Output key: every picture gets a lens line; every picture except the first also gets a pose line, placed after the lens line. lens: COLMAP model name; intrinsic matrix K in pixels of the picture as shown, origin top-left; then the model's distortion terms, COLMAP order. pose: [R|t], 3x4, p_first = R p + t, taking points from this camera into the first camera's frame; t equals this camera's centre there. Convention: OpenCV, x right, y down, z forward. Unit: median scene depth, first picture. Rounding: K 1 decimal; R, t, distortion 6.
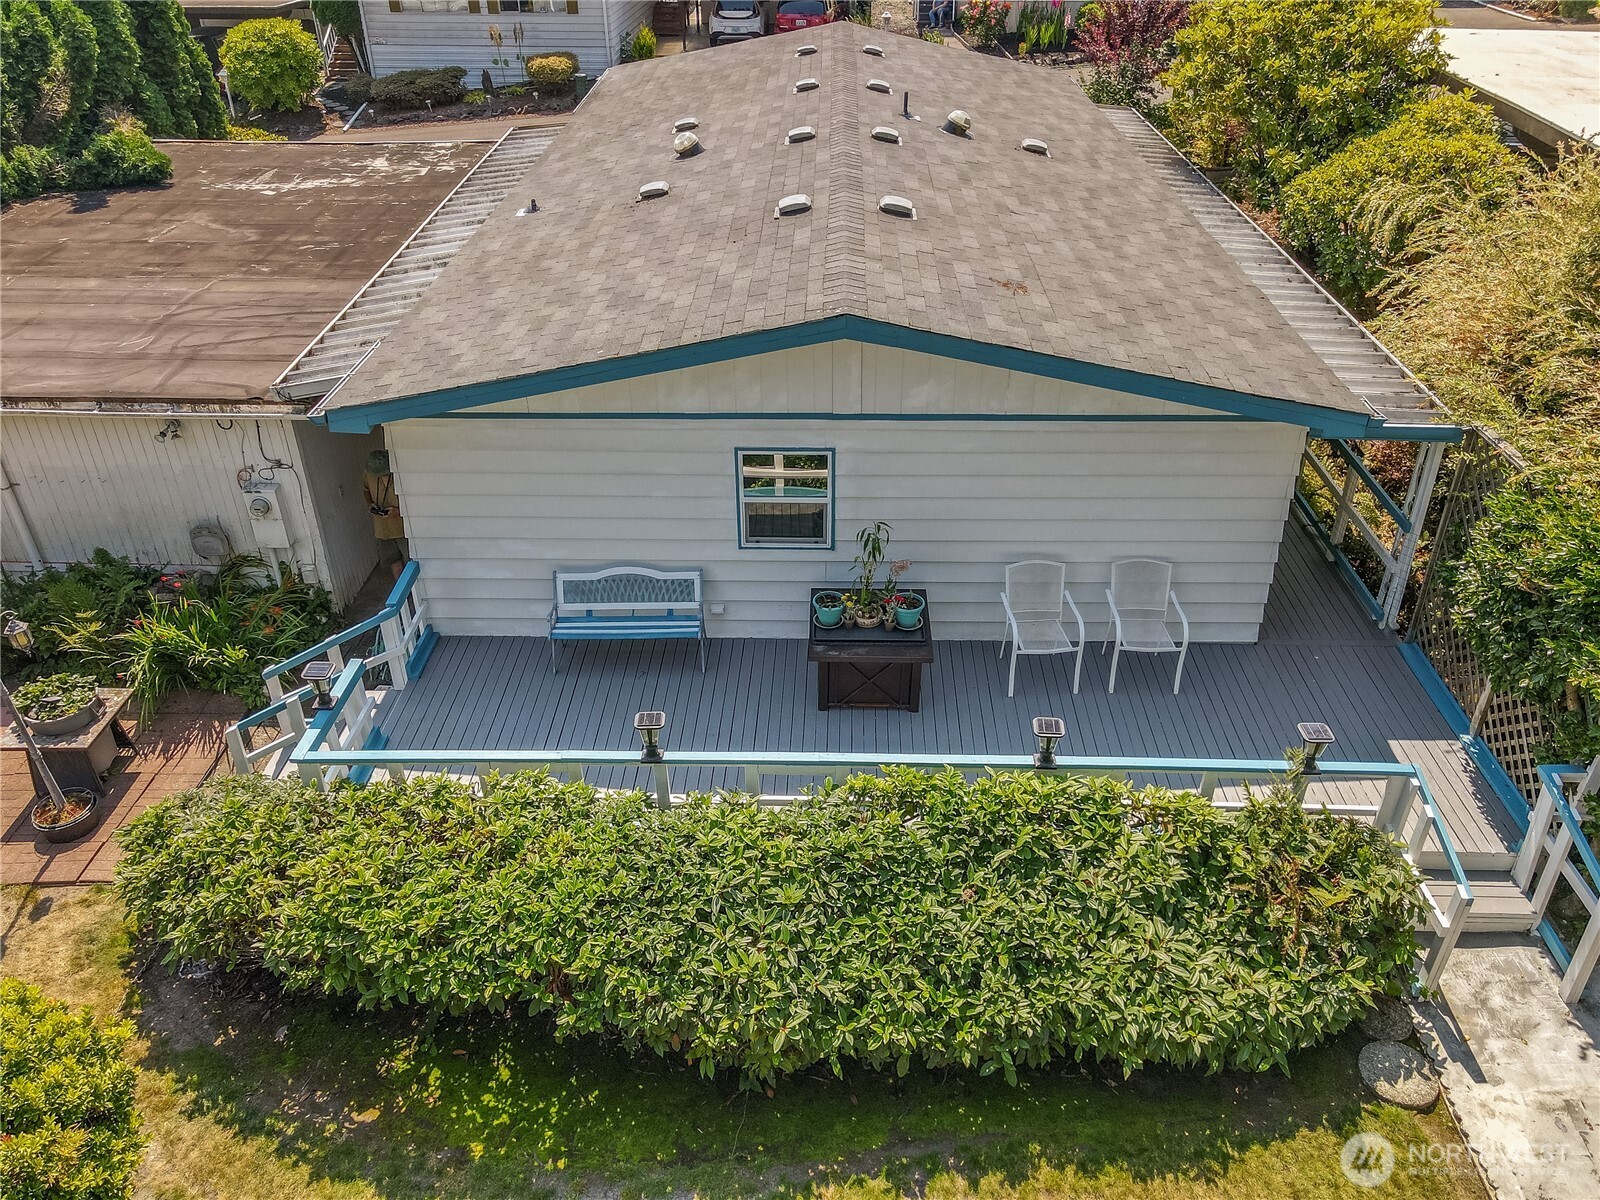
lens RADIAL K [[1088.6, 0, 800.0], [0, 1088.6, 600.0], [0, 0, 1]] dist [0.010559, 0.000591]
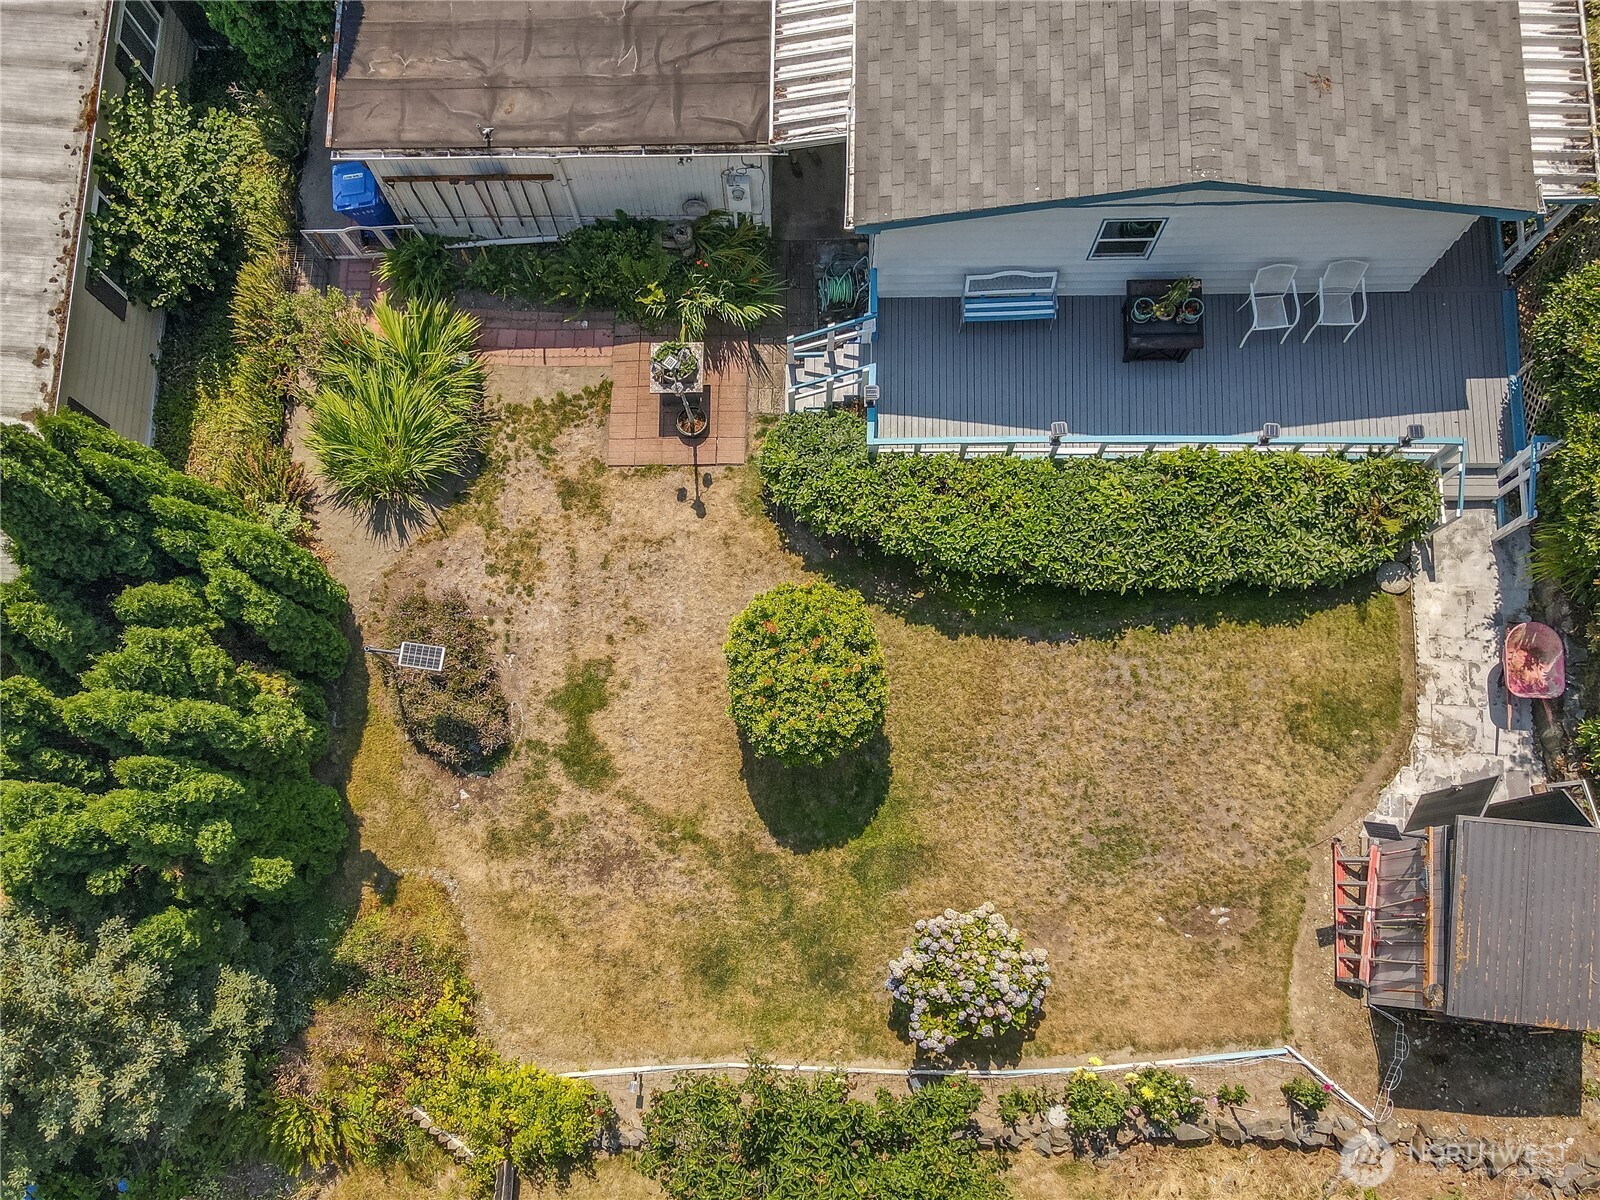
lens RADIAL K [[1088.6, 0, 800.0], [0, 1088.6, 600.0], [0, 0, 1]] dist [0.010559, 0.000591]
pose [[0.999474, 0.006061, -0.031871, -0.537474], [0.017352, 0.730193, 0.683020, -0.995895], [0.027412, -0.683214, 0.729704, -0.610772]]
